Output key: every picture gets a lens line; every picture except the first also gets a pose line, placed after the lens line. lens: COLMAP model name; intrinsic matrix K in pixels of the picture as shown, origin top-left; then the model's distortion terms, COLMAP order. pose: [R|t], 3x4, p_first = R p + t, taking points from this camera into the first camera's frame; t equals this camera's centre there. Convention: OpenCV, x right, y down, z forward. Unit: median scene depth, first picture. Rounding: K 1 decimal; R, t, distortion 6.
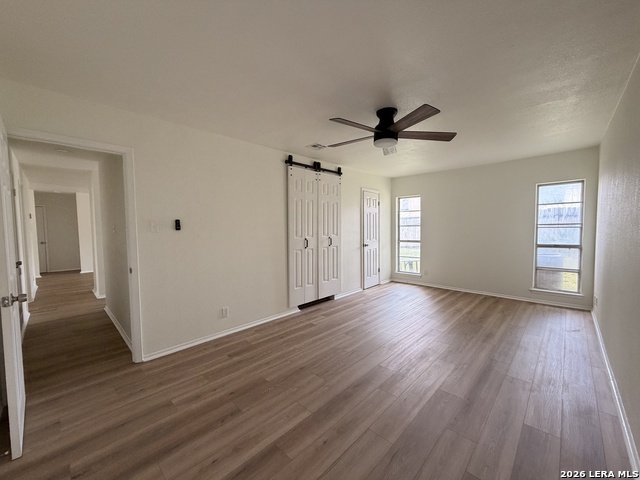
lens RADIAL K [[256.7, 0, 309.2], [0, 256.7, 241.0], [0, 0, 1]] dist [-0.022436, 0.000120]
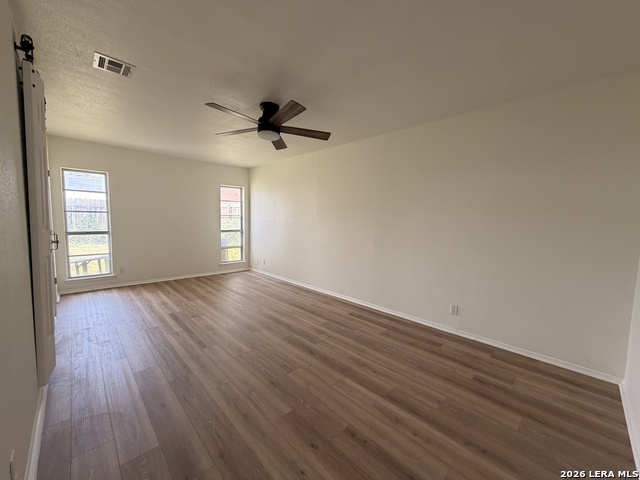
lens RADIAL K [[256.9, 0, 320.0], [0, 256.9, 240.0], [0, 0, 1]] dist [0.000963, 0.000168]
pose [[0.012593, -0.072741, 0.997271, -0.727840], [0.028876, 0.996961, 0.072354, -0.029421], [-0.999504, 0.027886, 0.014655, 0.696994]]
